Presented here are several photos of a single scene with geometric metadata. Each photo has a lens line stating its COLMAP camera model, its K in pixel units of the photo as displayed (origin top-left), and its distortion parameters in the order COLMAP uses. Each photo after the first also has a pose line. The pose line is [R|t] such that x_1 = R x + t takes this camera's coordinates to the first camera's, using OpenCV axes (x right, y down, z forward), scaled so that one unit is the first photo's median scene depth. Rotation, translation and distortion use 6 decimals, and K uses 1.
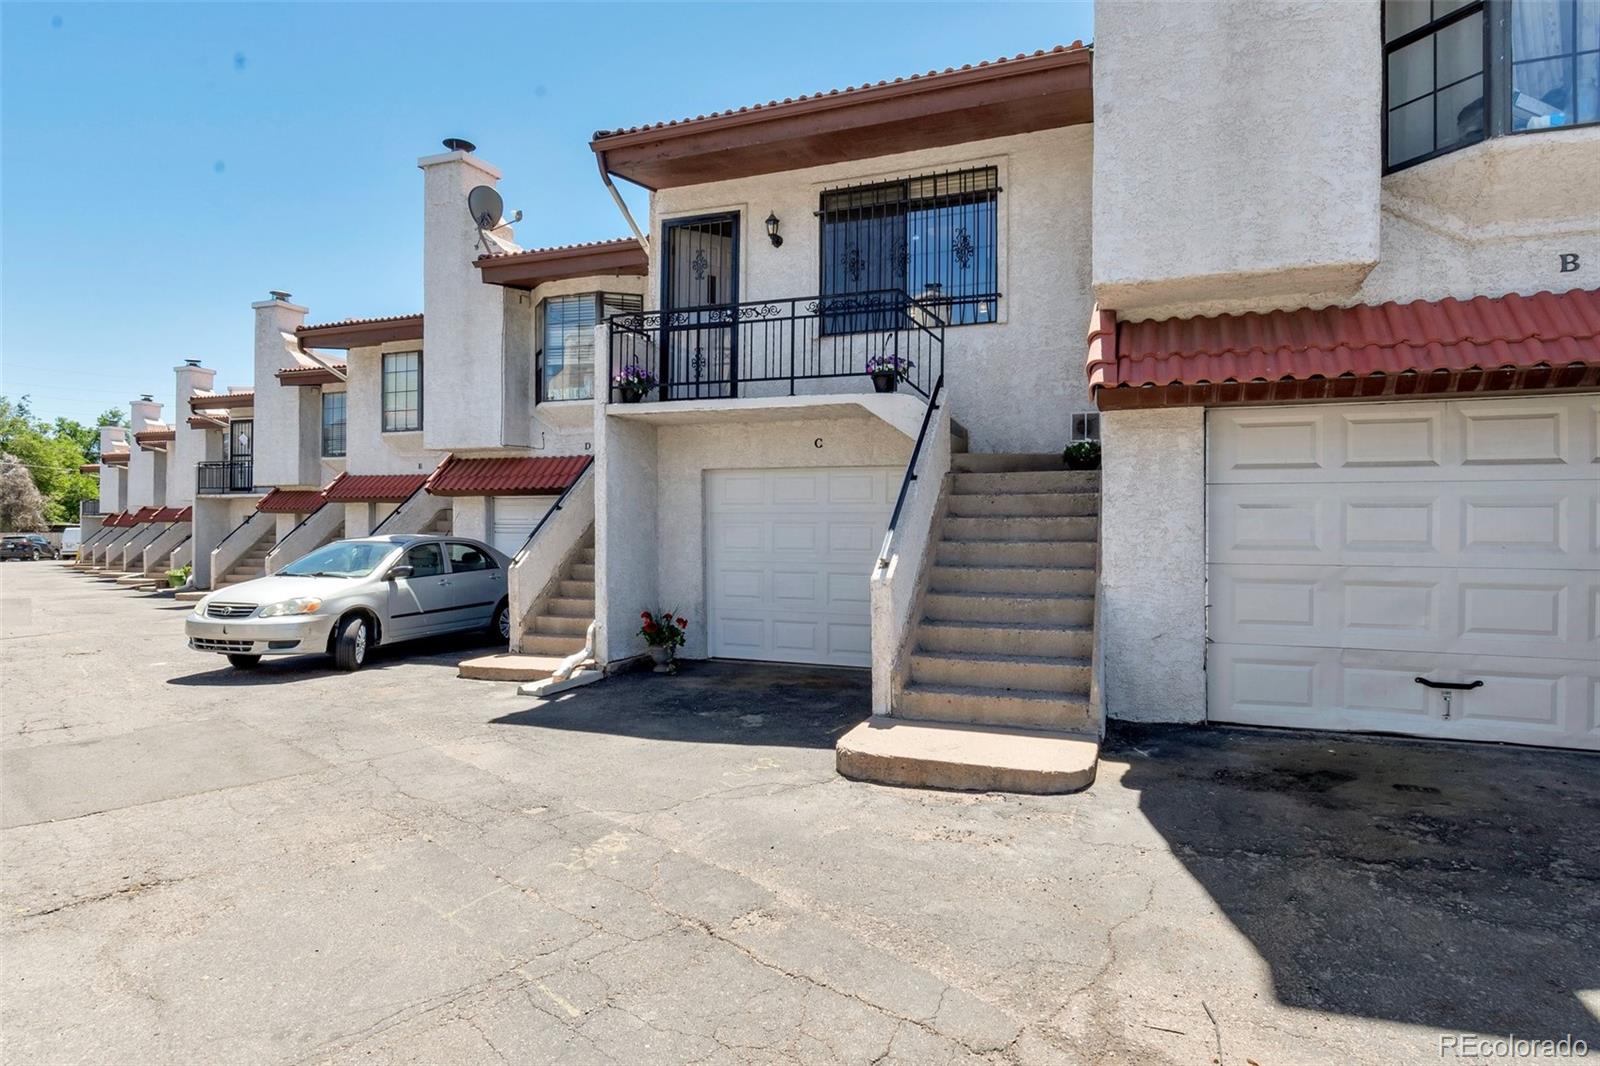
lens RADIAL K [[887.7, 0, 908.3], [0, 887.7, 512.8], [0, 0, 1]] dist [-0.000310, -0.003924]
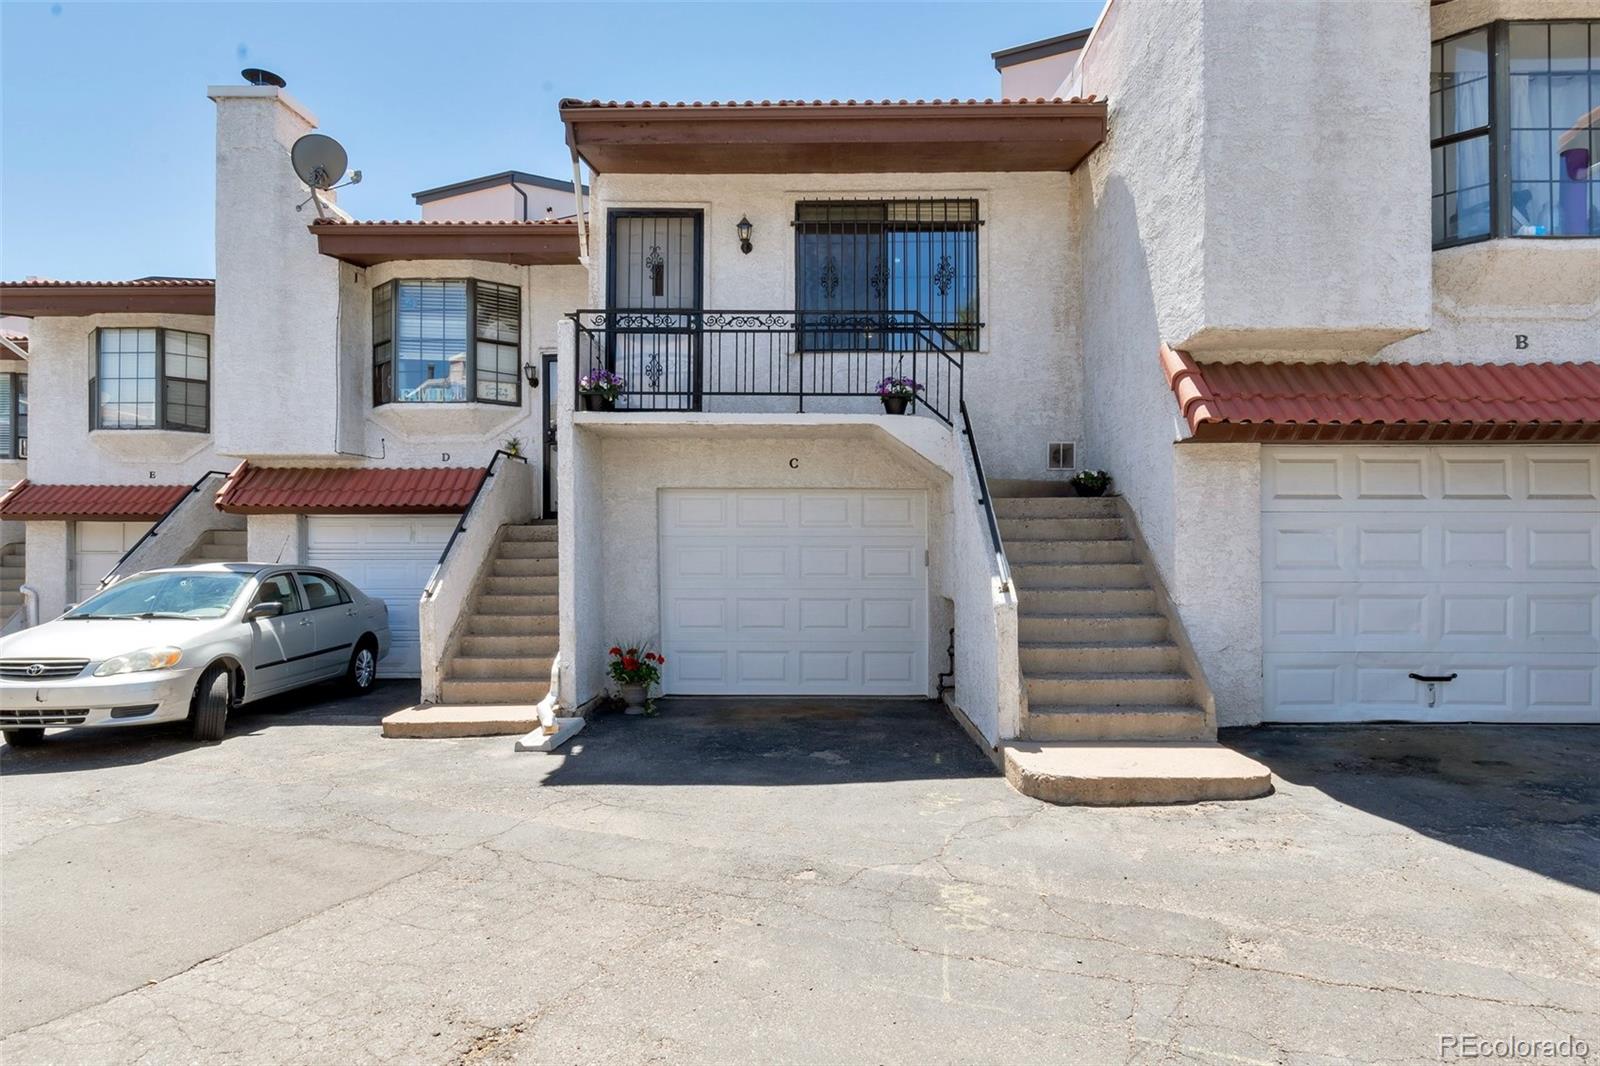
lens RADIAL K [[887.7, 0, 807.0], [0, 887.7, 529.6], [0, 0, 1]] dist [-0.000310, -0.003924]
pose [[0.938638, 0.004558, 0.344874, -0.541402], [-0.002272, 0.999973, -0.007032, -0.000353], [-0.344897, 0.005817, 0.938623, 0.129079]]
